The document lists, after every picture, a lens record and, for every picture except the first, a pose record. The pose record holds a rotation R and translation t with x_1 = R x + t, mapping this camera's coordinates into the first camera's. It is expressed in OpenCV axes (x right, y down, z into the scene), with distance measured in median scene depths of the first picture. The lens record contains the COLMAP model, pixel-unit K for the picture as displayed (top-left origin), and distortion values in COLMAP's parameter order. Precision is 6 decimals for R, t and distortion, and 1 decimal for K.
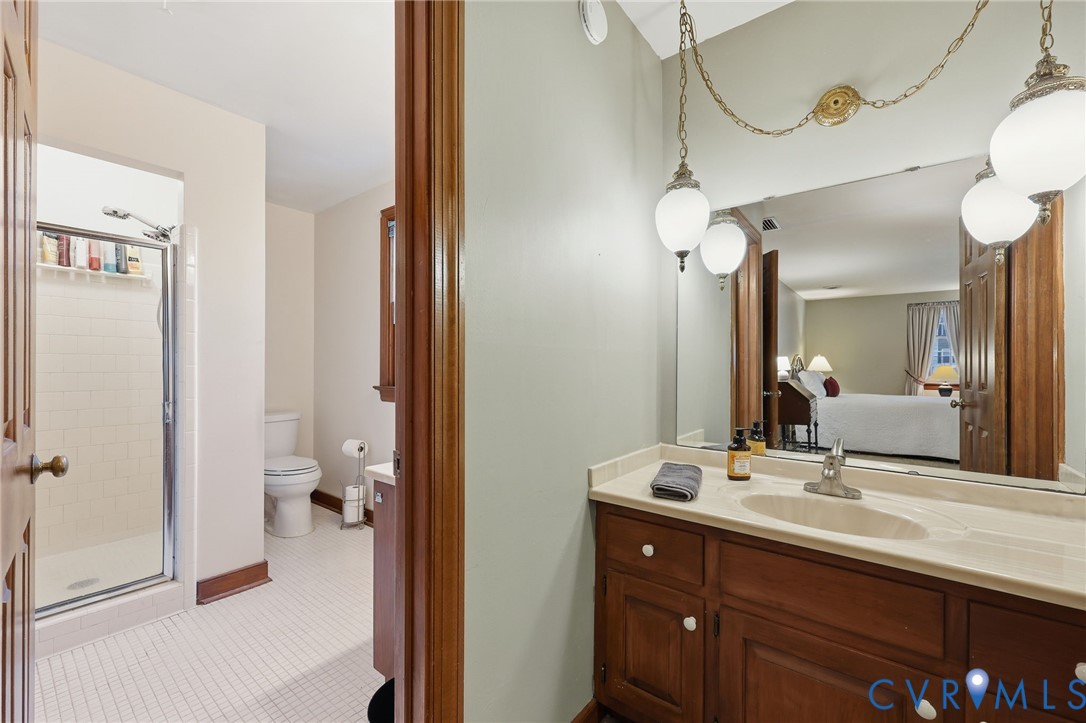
lens RADIAL K [[446.6, 0, 544.1], [0, 446.6, 367.8], [0, 0, 1]] dist [-0.000669, 0.000179]
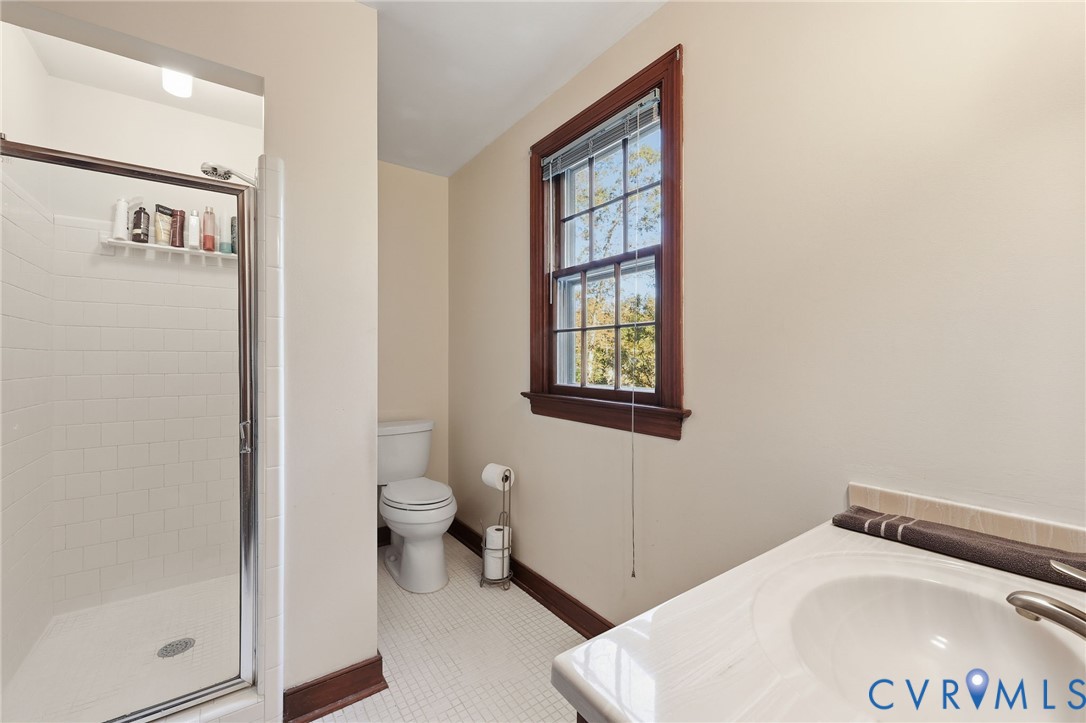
lens RADIAL K [[446.6, 0, 544.1], [0, 446.6, 367.8], [0, 0, 1]] dist [-0.000669, 0.000179]
pose [[0.961140, 0.003087, -0.276043, -0.152617], [0.001289, 0.999876, 0.015670, -0.010405], [0.276058, -0.015417, 0.961017, 0.326754]]
